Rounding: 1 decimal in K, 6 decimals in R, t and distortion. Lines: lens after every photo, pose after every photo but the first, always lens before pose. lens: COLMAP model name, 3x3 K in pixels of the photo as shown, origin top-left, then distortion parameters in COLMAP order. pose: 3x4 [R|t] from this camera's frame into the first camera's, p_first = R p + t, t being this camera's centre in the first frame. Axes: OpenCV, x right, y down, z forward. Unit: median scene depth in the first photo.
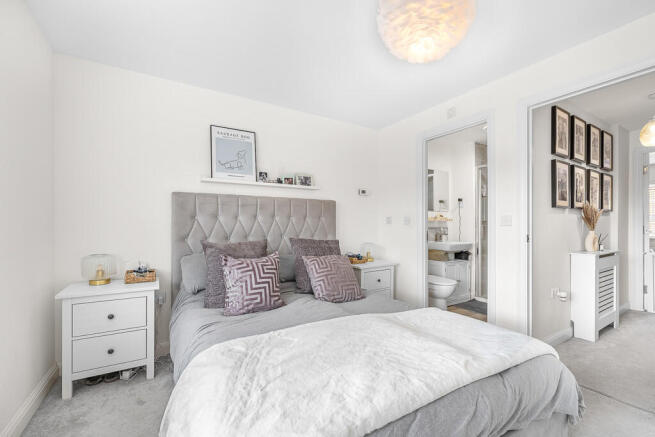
lens RADIAL K [[288.6, 0, 328.4], [0, 288.6, 225.4], [0, 0, 1]] dist [-0.000017, -0.000012]
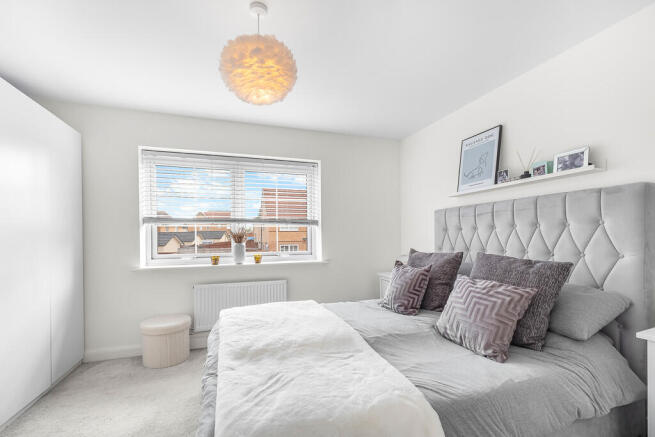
lens RADIAL K [[286.9, 0, 327.7], [0, 286.9, 238.7], [0, 0, 1]] dist [-0.000289, -0.000035]
pose [[-0.204326, 0.000907, -0.978902, 0.669768], [0.002135, 0.999998, 0.000481, 0.004377], [0.978901, -0.001991, -0.204328, 0.695548]]
